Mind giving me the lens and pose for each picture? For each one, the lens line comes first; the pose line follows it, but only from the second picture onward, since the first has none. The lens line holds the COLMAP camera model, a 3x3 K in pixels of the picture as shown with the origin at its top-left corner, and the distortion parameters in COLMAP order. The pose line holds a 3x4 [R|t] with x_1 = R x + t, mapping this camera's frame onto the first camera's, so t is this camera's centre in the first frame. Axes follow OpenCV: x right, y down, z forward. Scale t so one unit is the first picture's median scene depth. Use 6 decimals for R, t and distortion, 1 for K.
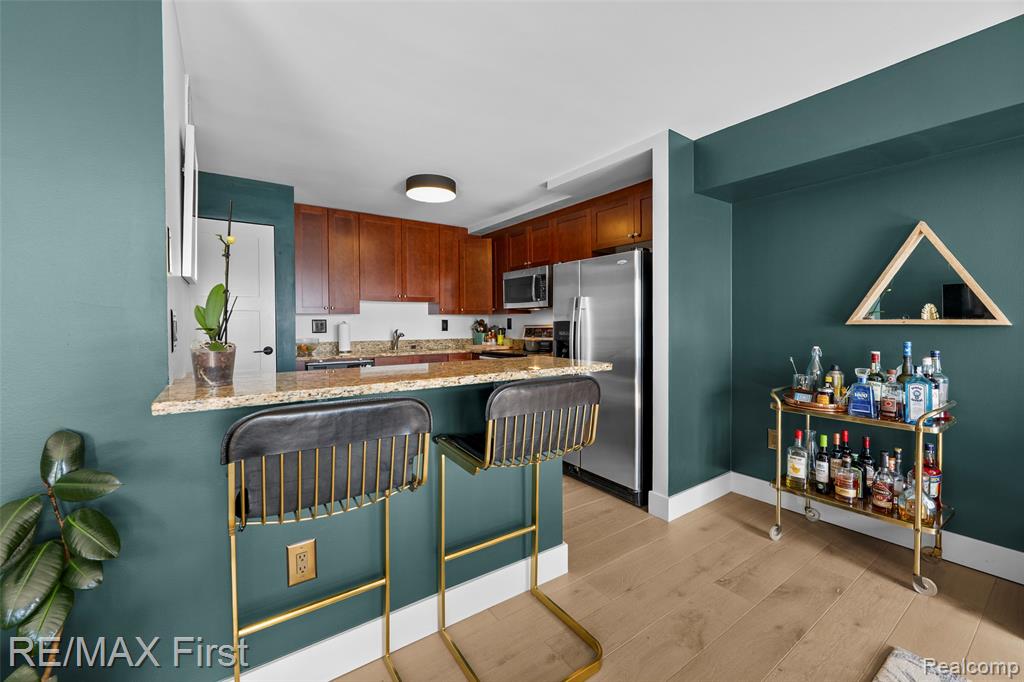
lens RADIAL K [[416.7, 0, 509.1], [0, 416.7, 326.5], [0, 0, 1]] dist [-0.001472, -0.000219]
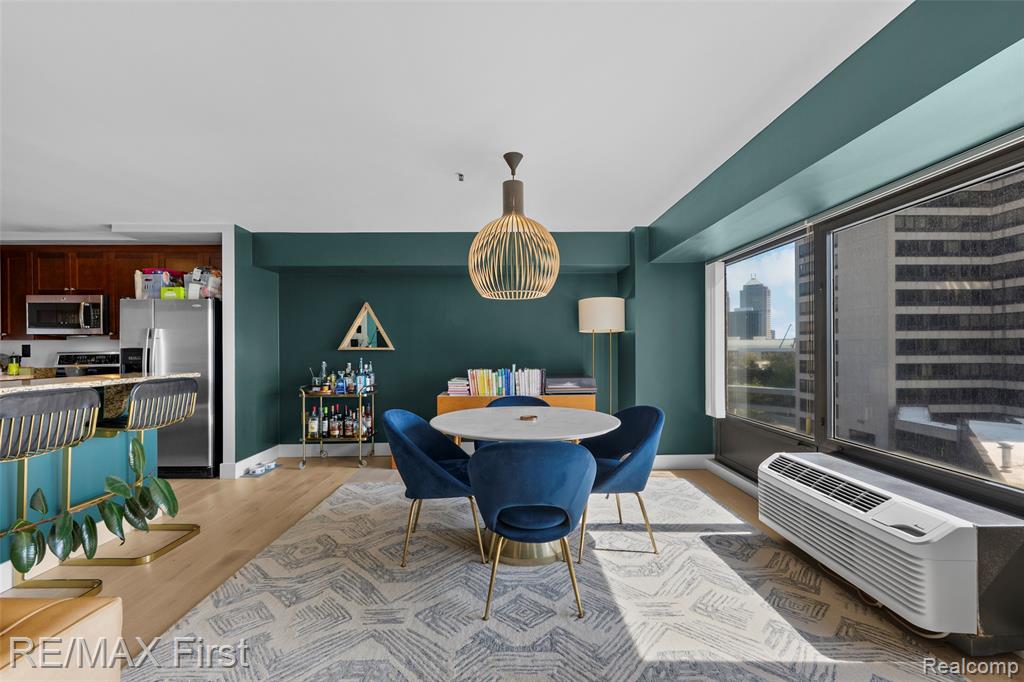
lens RADIAL K [[416.7, 0, 518.3], [0, 416.7, 347.9], [0, 0, 1]] dist [-0.001472, -0.000219]
pose [[0.555766, 0.001618, 0.831337, -0.273272], [0.009976, 0.999913, -0.008615, 0.008778], [-0.831279, 0.013081, 0.555701, -0.629794]]
